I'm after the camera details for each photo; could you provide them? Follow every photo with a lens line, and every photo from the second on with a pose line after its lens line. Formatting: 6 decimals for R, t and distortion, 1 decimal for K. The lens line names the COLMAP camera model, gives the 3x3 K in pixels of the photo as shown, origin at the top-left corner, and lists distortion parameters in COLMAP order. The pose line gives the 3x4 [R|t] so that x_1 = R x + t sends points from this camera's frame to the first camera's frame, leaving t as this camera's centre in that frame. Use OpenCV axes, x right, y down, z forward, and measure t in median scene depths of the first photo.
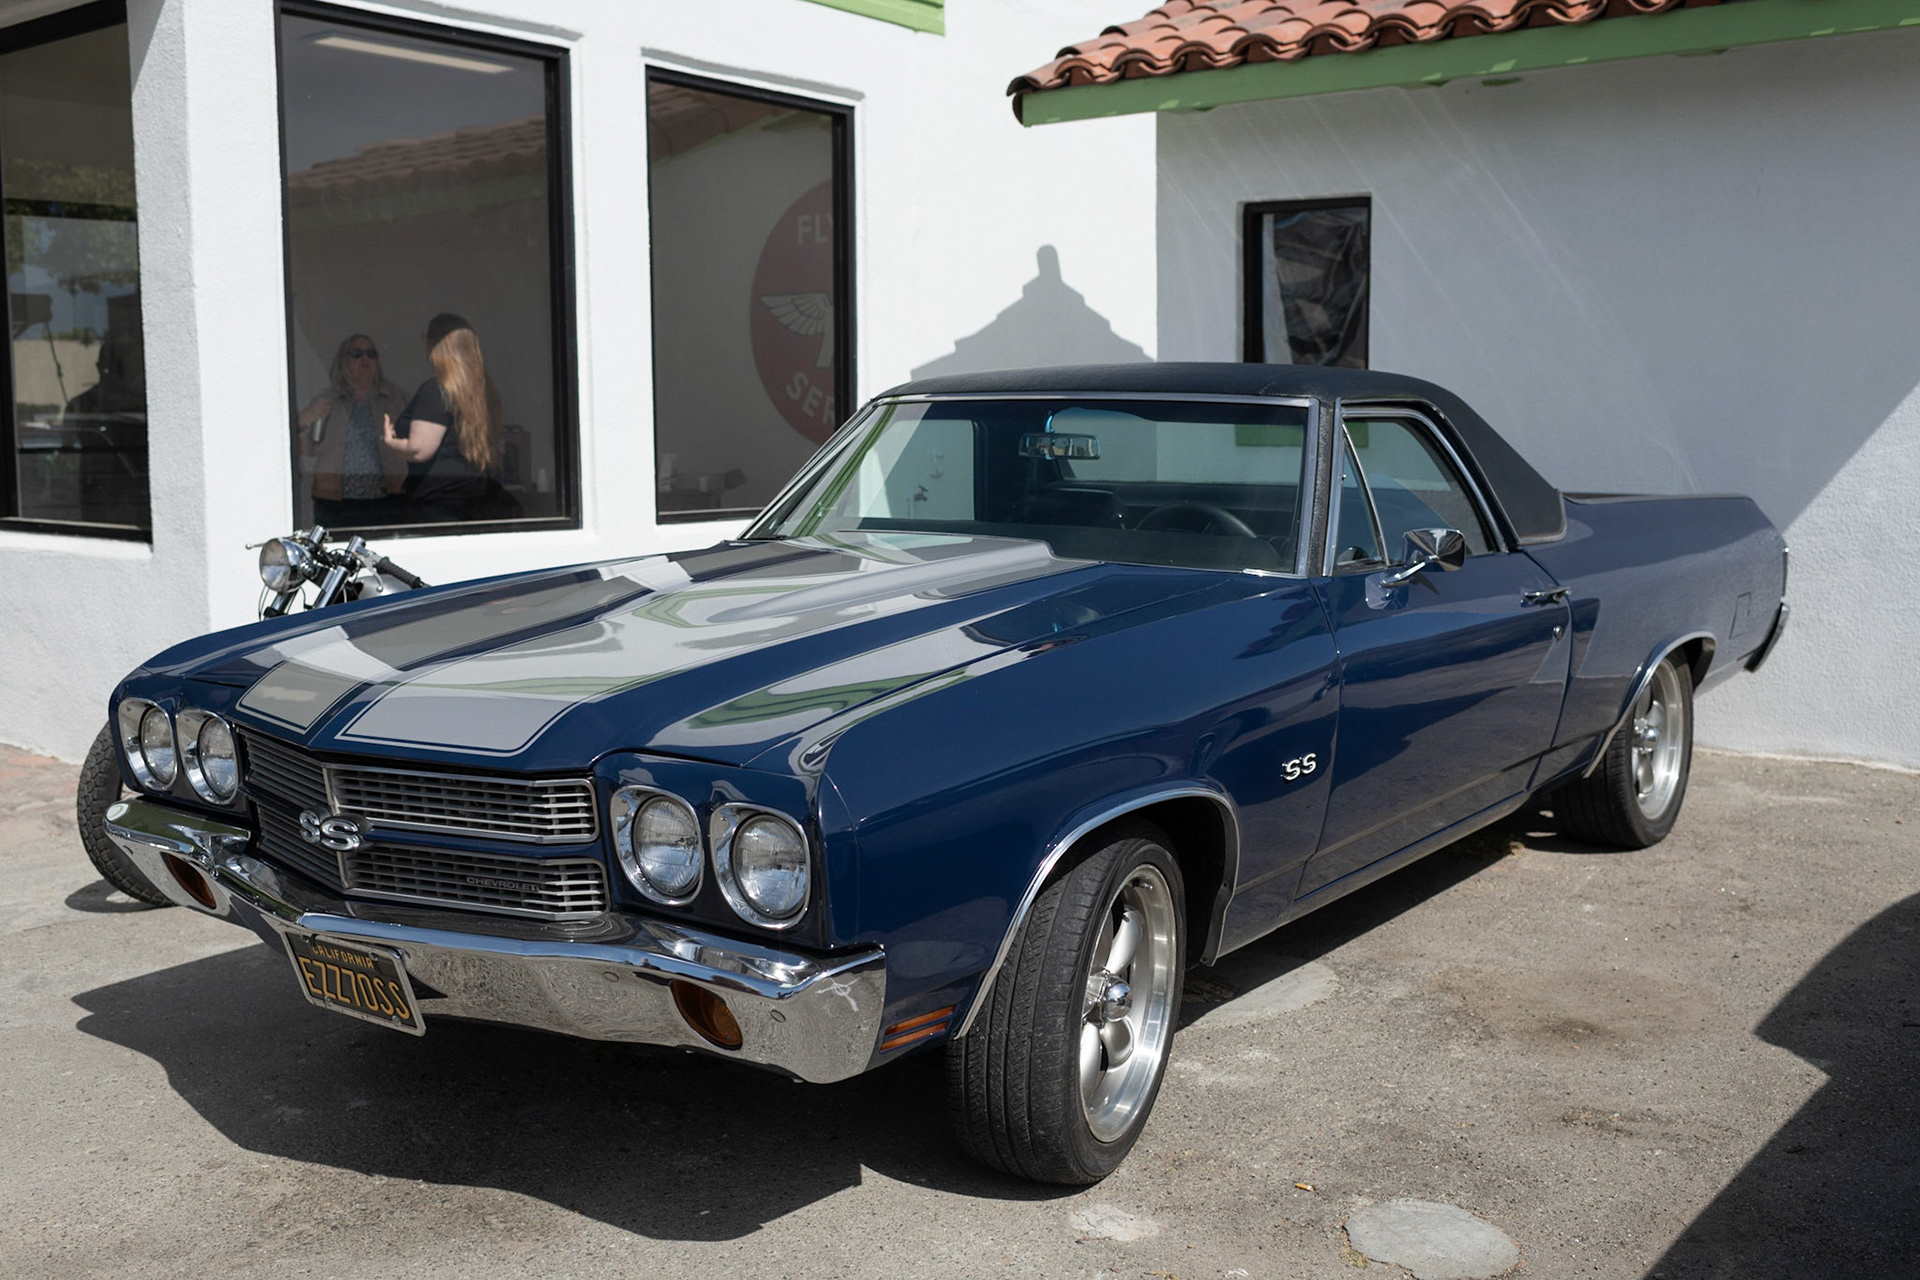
lens RADIAL K [[1934.1, 0, 960.0], [0, 1934.1, 640.0], [0, 0, 1]] dist [-0.020561, 0.031104]
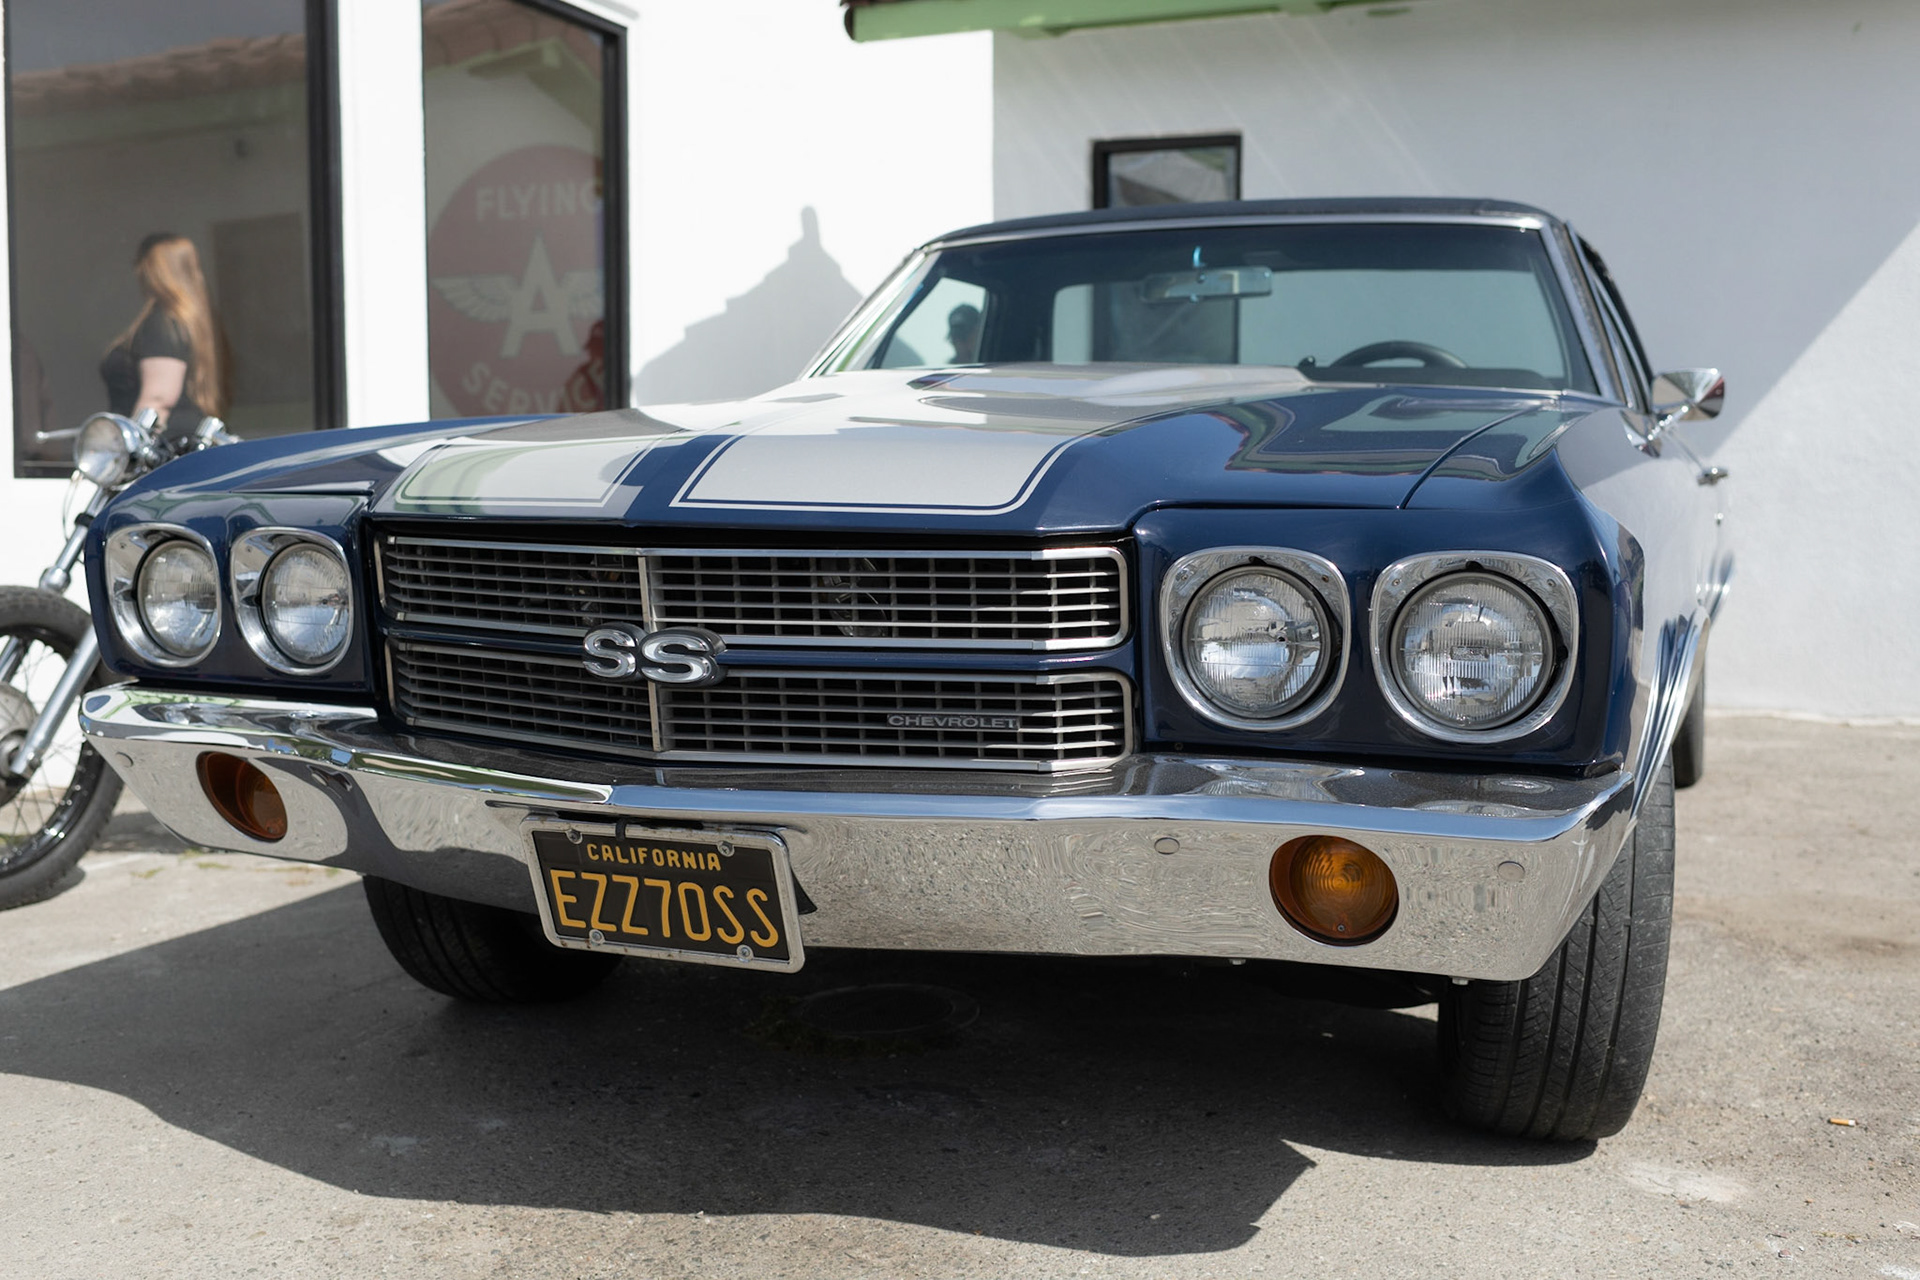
lens RADIAL K [[1934.1, 0, 960.0], [0, 1934.1, 640.0], [0, 0, 1]] dist [-0.020561, 0.031104]
pose [[0.968630, -0.011967, 0.248218, -0.368258], [0.021962, 0.999054, -0.037535, 0.114480], [-0.247534, 0.041809, 0.967977, 0.339871]]
